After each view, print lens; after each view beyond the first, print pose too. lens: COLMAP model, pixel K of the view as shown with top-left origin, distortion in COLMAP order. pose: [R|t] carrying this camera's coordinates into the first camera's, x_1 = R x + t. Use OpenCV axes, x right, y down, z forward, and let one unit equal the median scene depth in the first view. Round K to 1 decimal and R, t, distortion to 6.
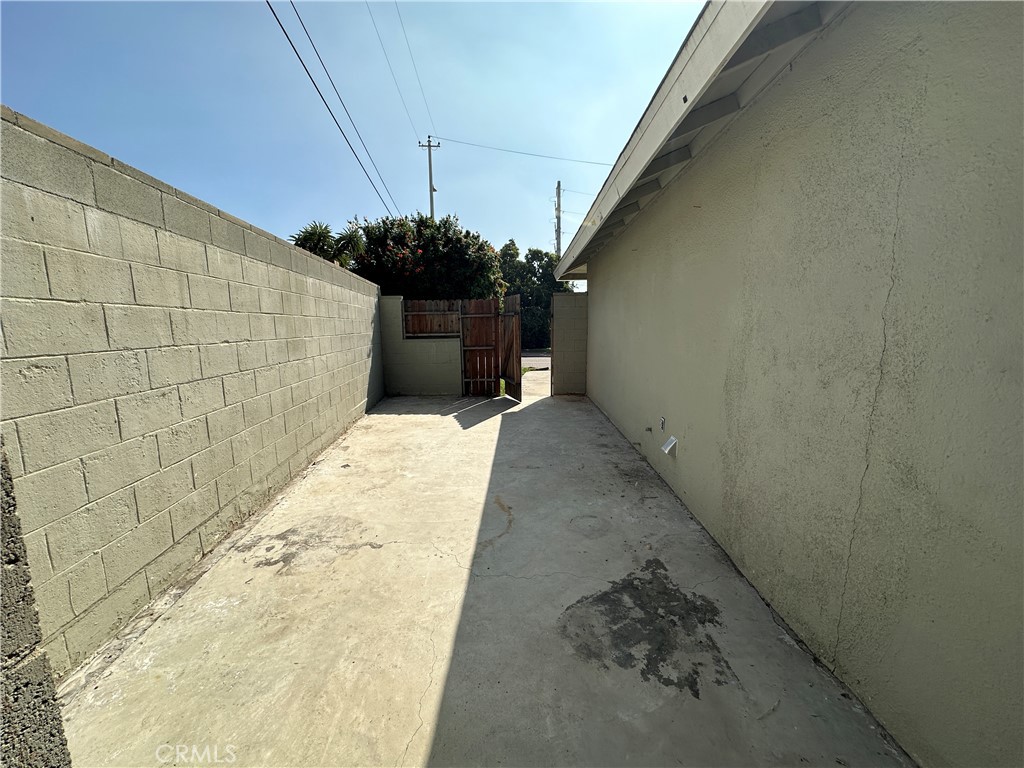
lens RADIAL K [[414.9, 0, 508.4], [0, 414.9, 386.5], [0, 0, 1]] dist [-0.008199, 0.000281]
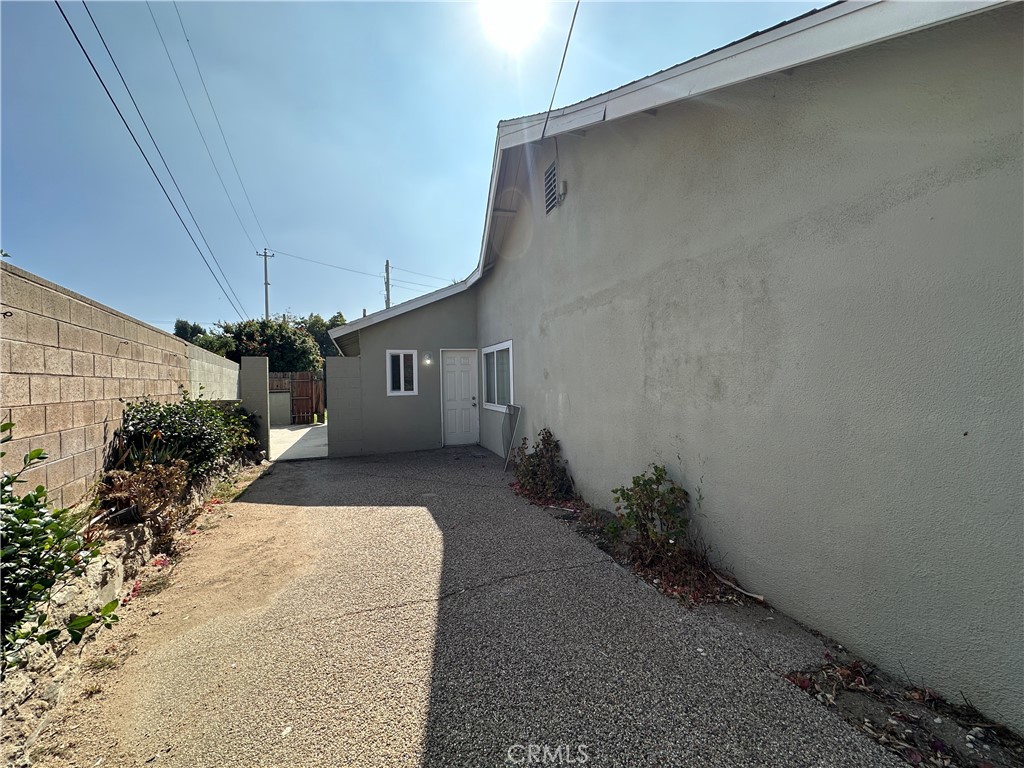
lens RADIAL K [[414.9, 0, 515.2], [0, 414.9, 389.6], [0, 0, 1]] dist [-0.008199, 0.000281]
pose [[0.926437, -0.008462, 0.376355, 0.101581], [0.058450, 0.990856, -0.121604, 0.130282], [-0.371884, 0.134656, 0.918461, -0.910143]]
